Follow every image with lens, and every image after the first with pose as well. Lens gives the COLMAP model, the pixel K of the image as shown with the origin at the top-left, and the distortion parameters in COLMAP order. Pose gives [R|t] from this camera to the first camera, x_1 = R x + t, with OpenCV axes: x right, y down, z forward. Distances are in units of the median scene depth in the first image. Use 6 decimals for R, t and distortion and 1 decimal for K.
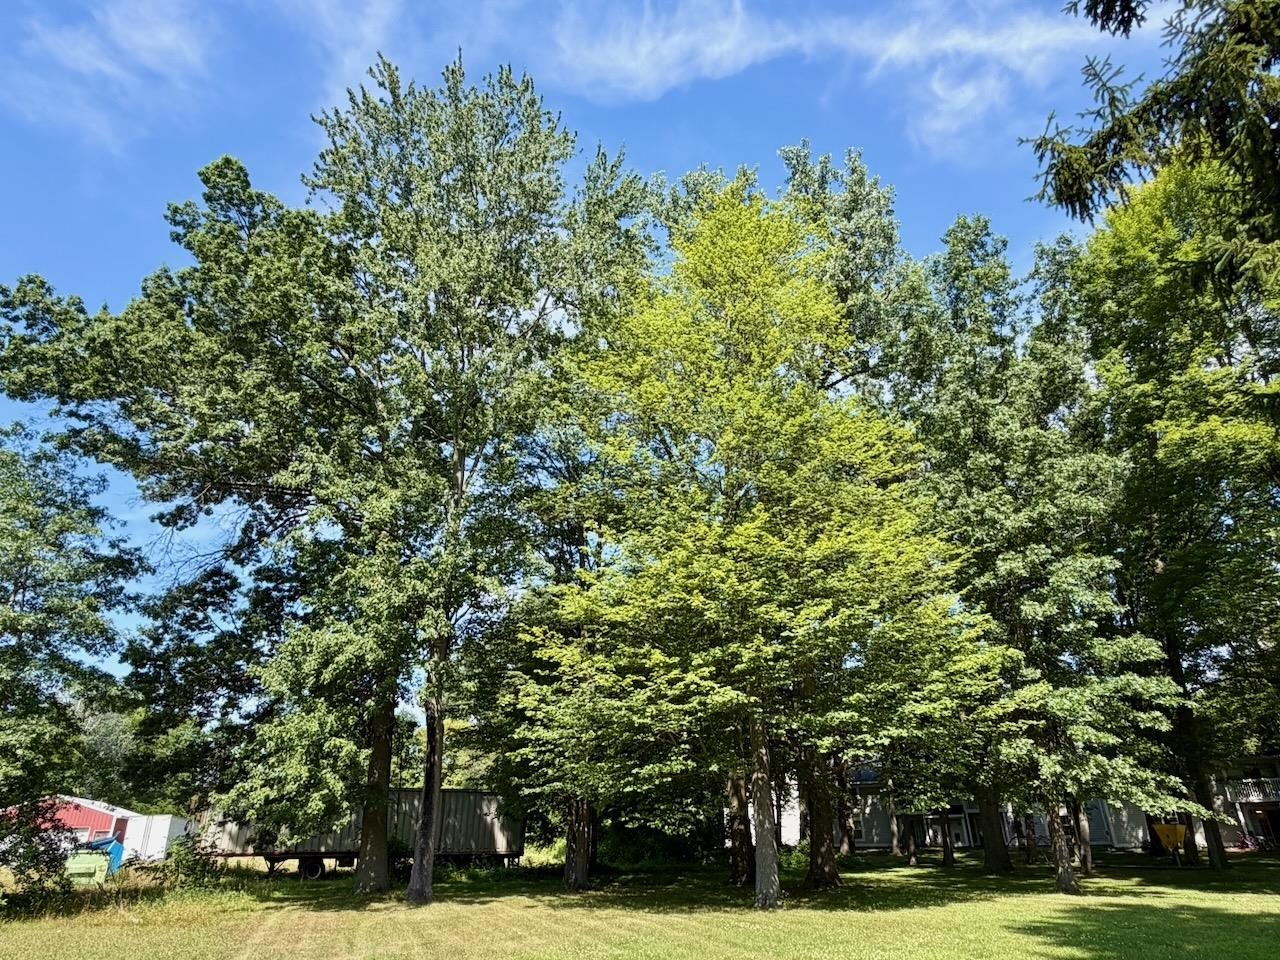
lens RADIAL K [[735.5, 0, 640.0], [0, 735.5, 480.0], [0, 0, 1]] dist [0.017900, -0.019412]
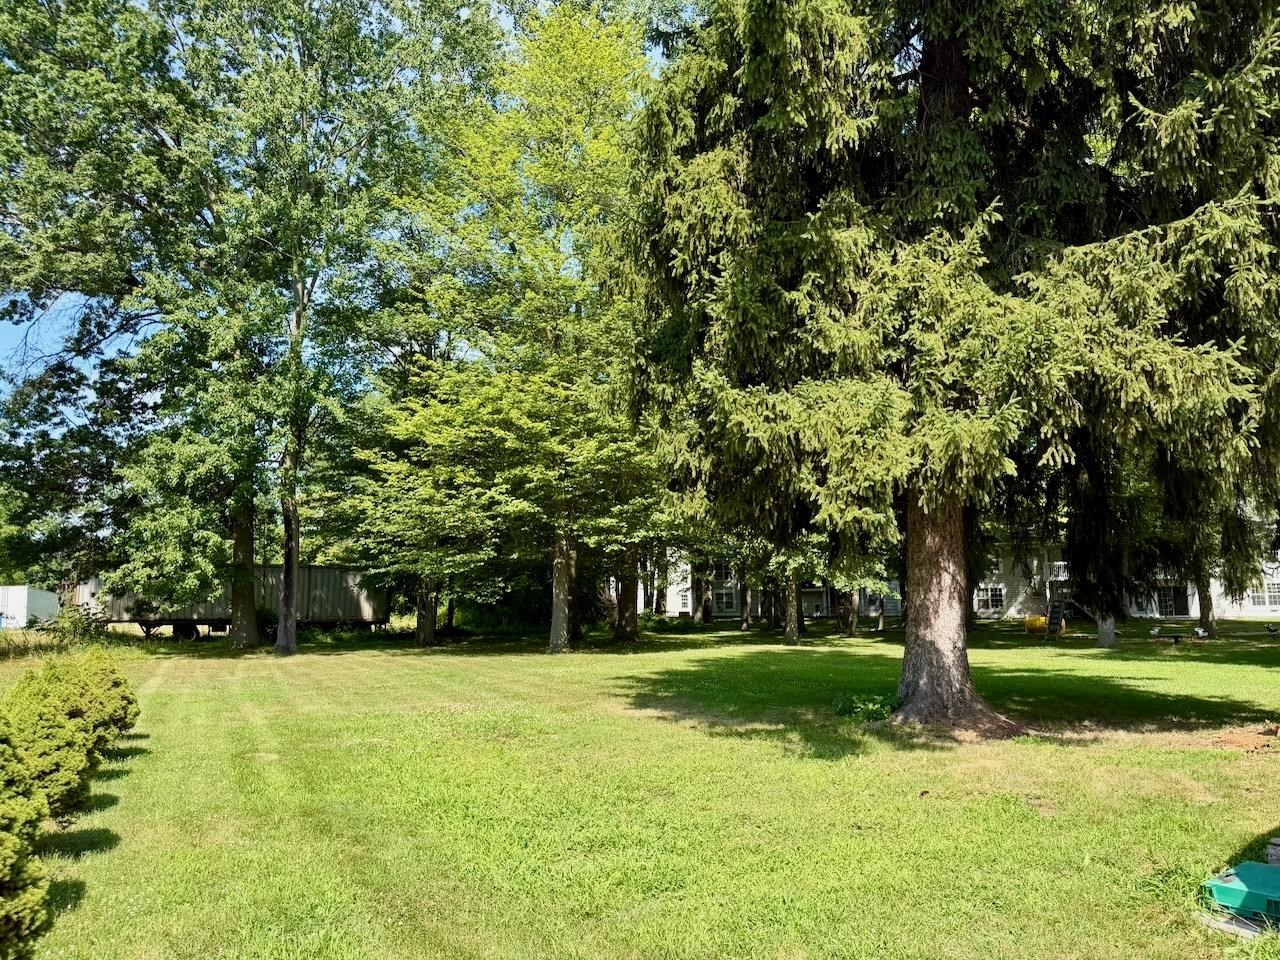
lens RADIAL K [[900.9, 0, 672.4], [0, 900.9, 458.5], [0, 0, 1]] dist [0.010475, -0.032425]
pose [[0.992599, 0.019422, 0.119876, 0.158555], [-0.052356, 0.959116, 0.278127, -0.198121], [-0.109573, -0.282345, 0.953035, -0.422427]]
